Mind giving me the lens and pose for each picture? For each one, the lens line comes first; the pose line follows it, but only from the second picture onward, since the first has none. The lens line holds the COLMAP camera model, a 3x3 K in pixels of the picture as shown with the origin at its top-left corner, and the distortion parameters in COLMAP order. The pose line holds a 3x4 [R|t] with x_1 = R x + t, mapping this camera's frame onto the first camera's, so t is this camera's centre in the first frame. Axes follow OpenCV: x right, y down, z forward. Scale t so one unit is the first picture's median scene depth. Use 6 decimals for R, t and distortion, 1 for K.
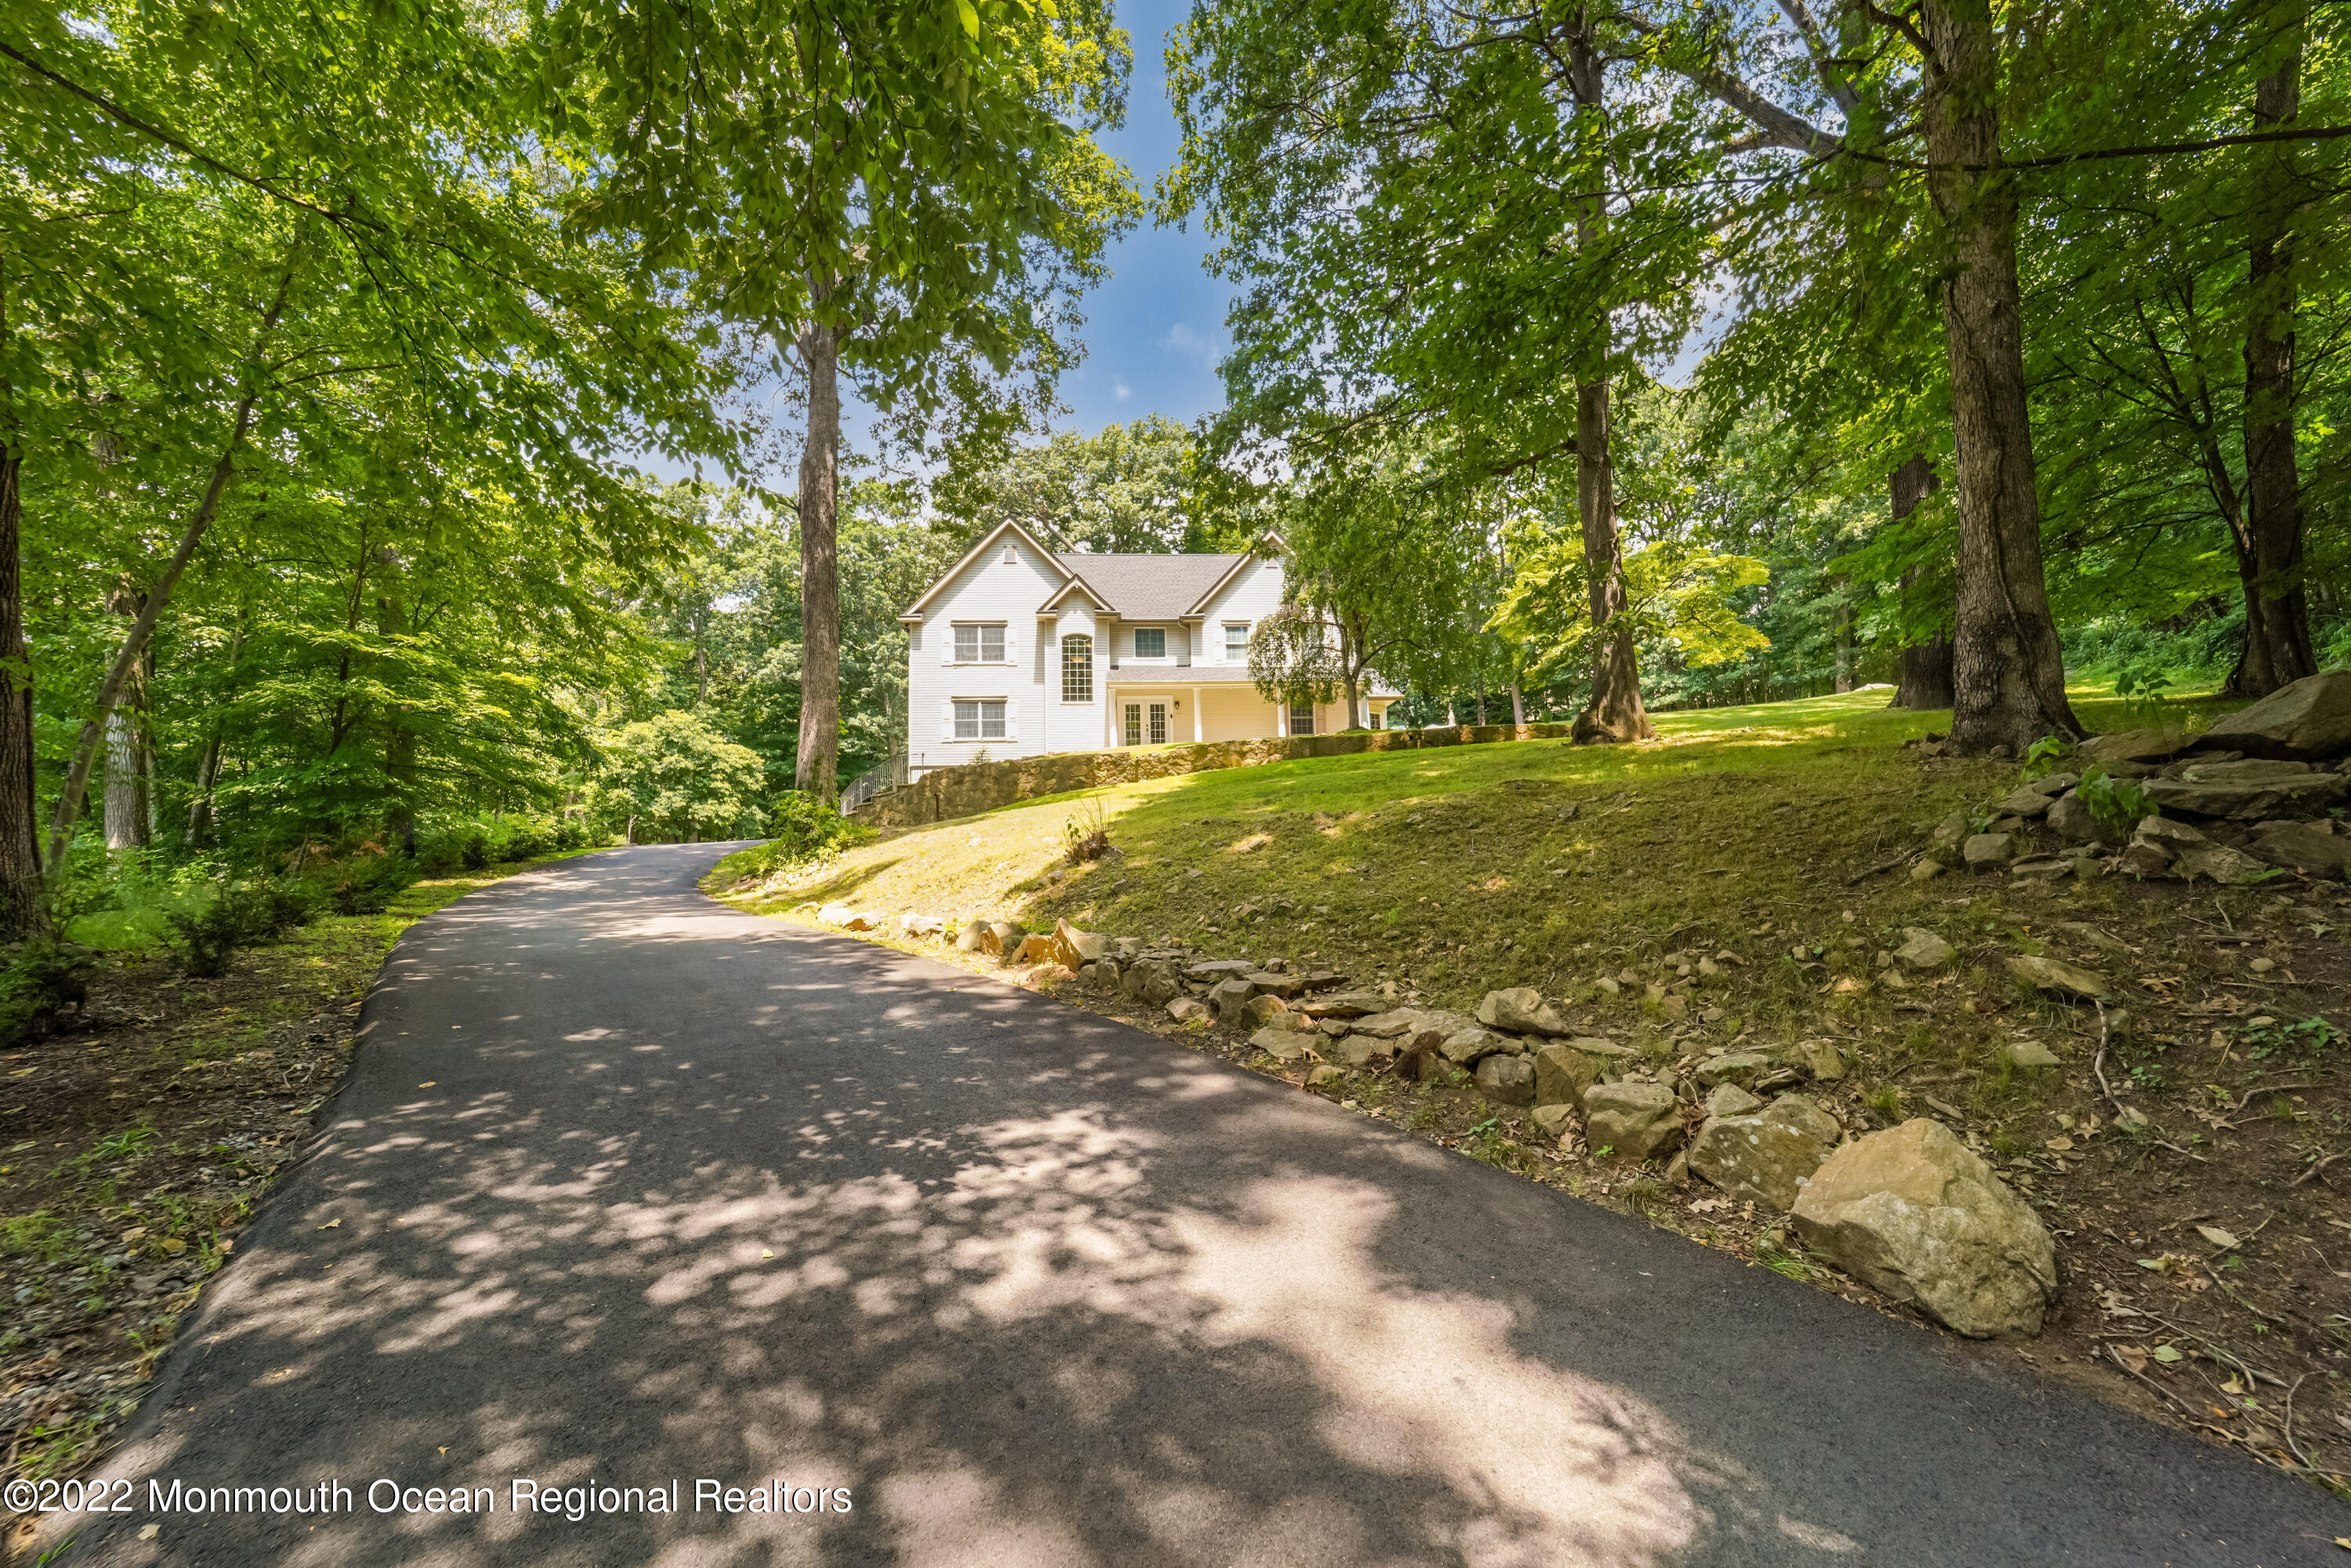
lens RADIAL K [[933.8, 0, 1172.5], [0, 933.8, 779.0], [0, 0, 1]] dist [-0.000045, -0.000016]
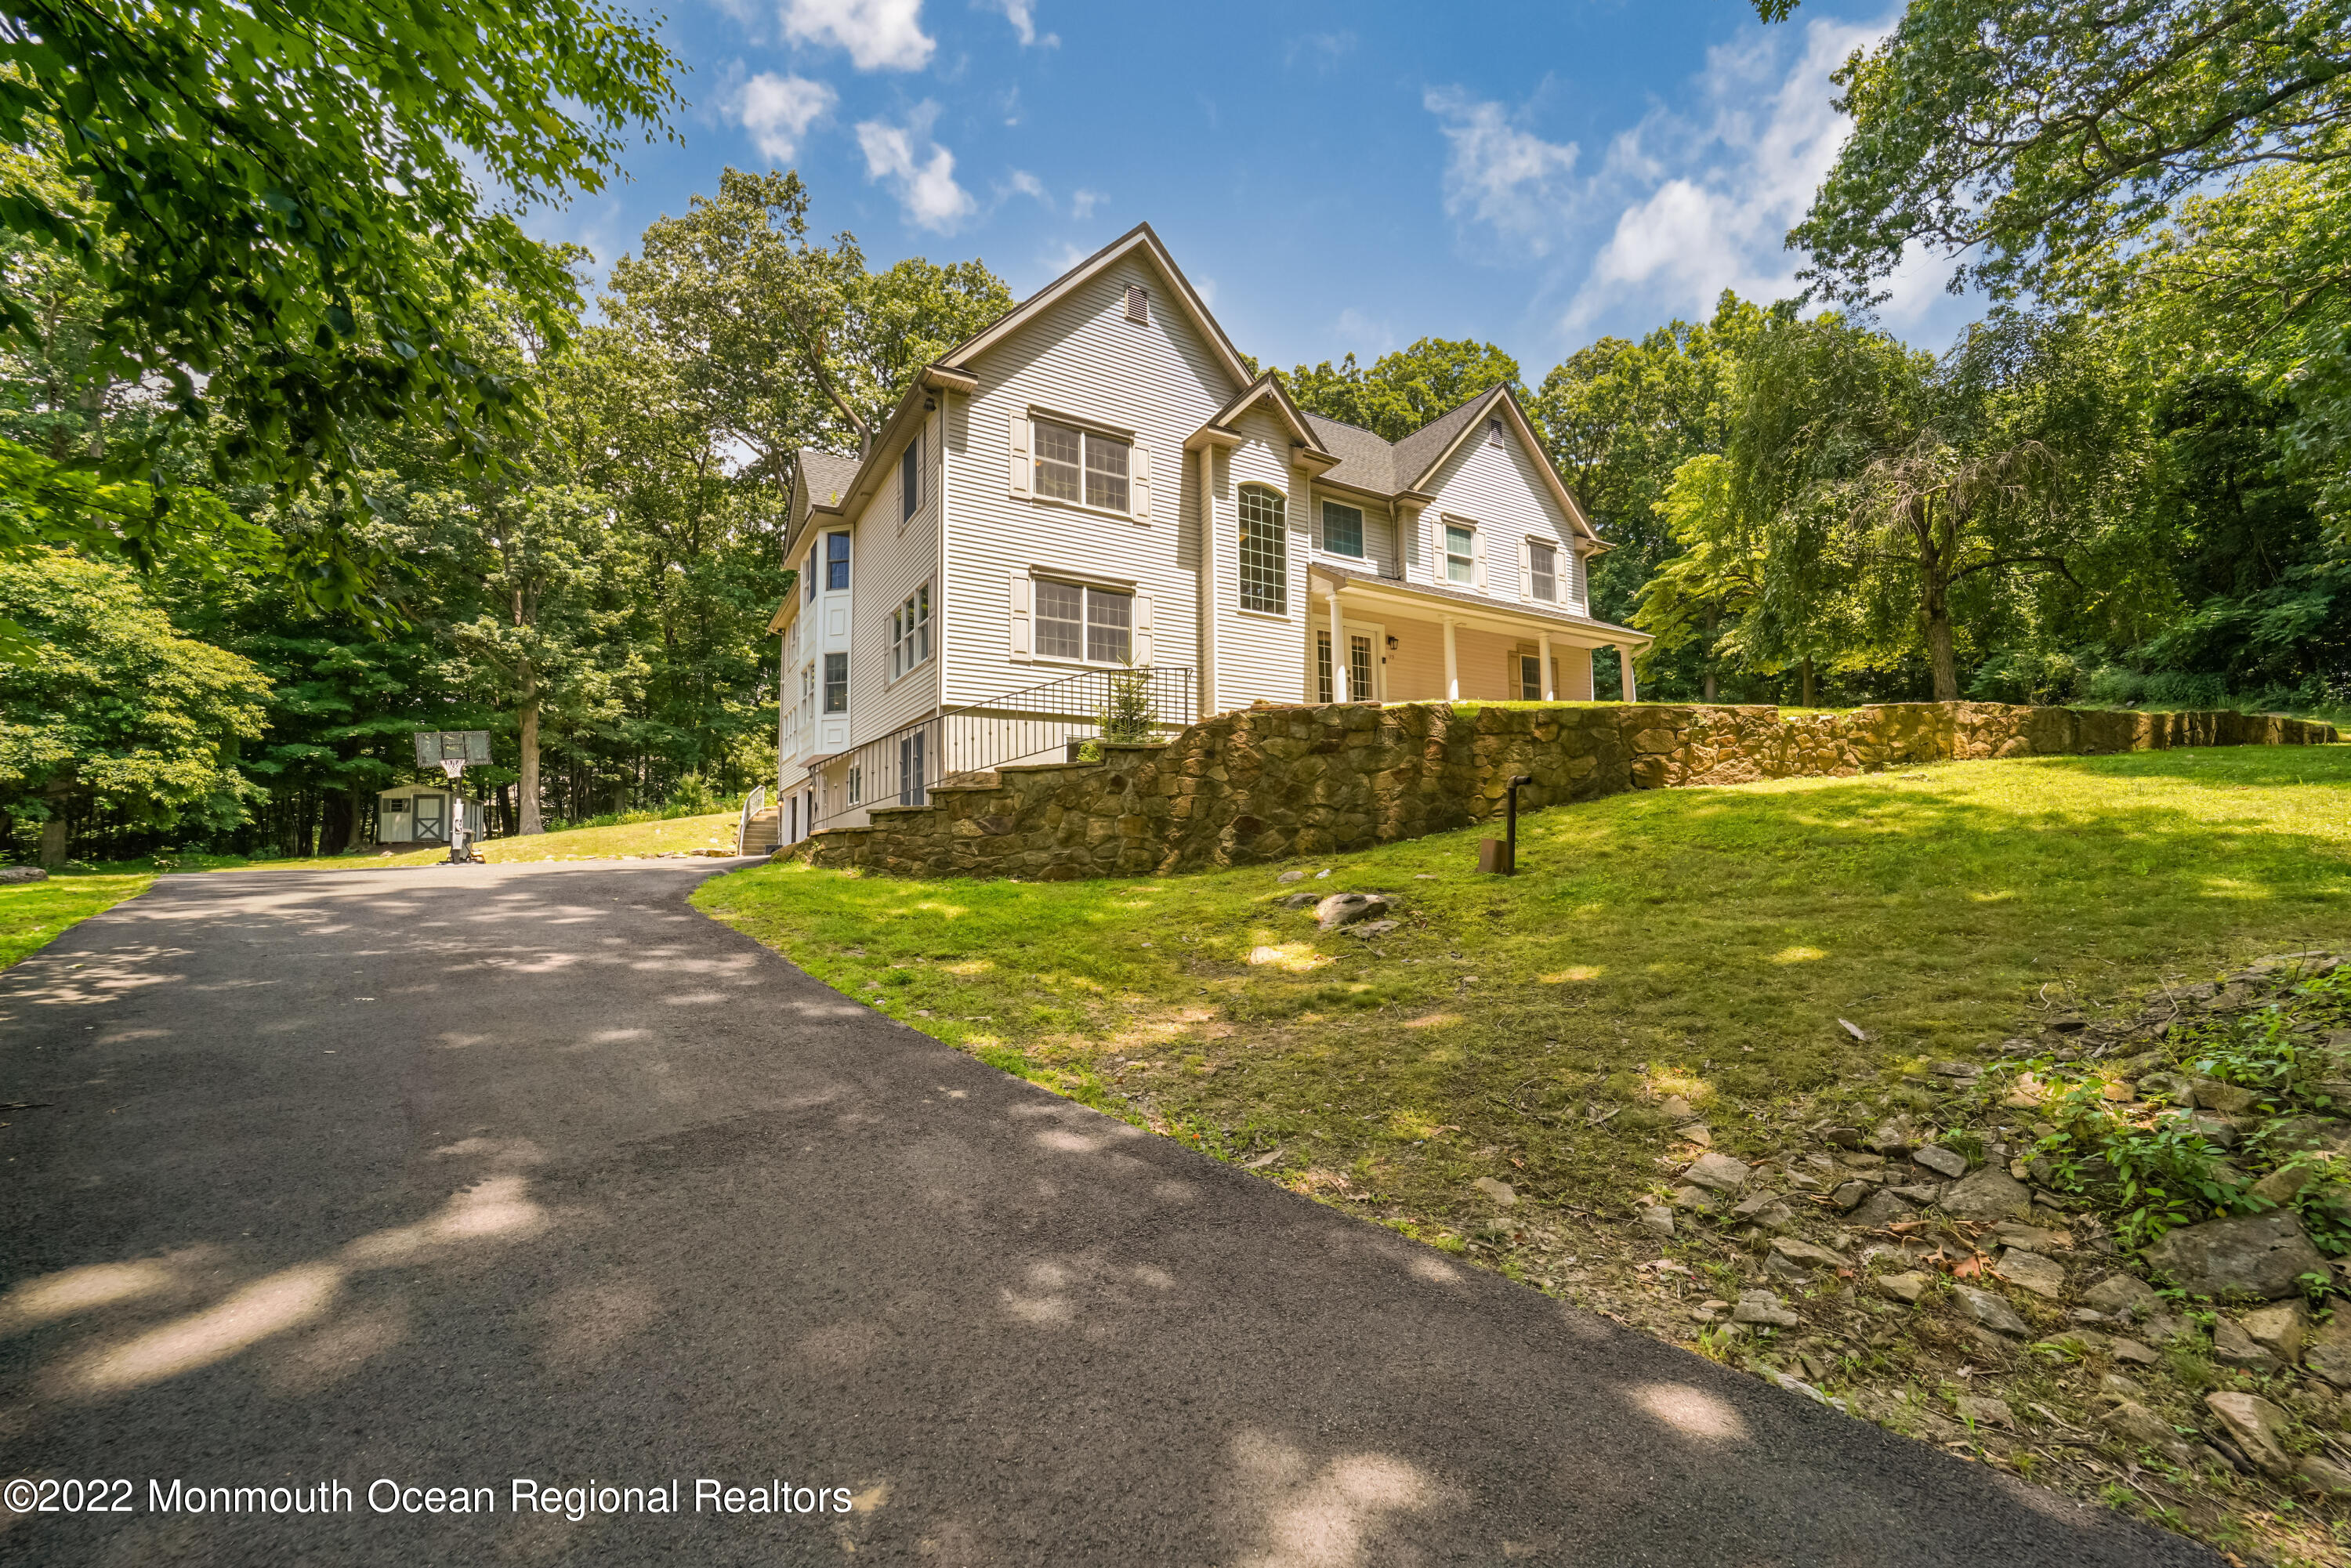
lens RADIAL K [[933.8, 0, 1178.0], [0, 933.8, 797.5], [0, 0, 1]] dist [-0.000045, -0.000016]
pose [[0.892502, 0.046947, 0.448594, -0.372297], [-0.056551, 0.998367, 0.008029, 0.020536], [-0.447485, -0.032535, 0.893700, 0.535007]]
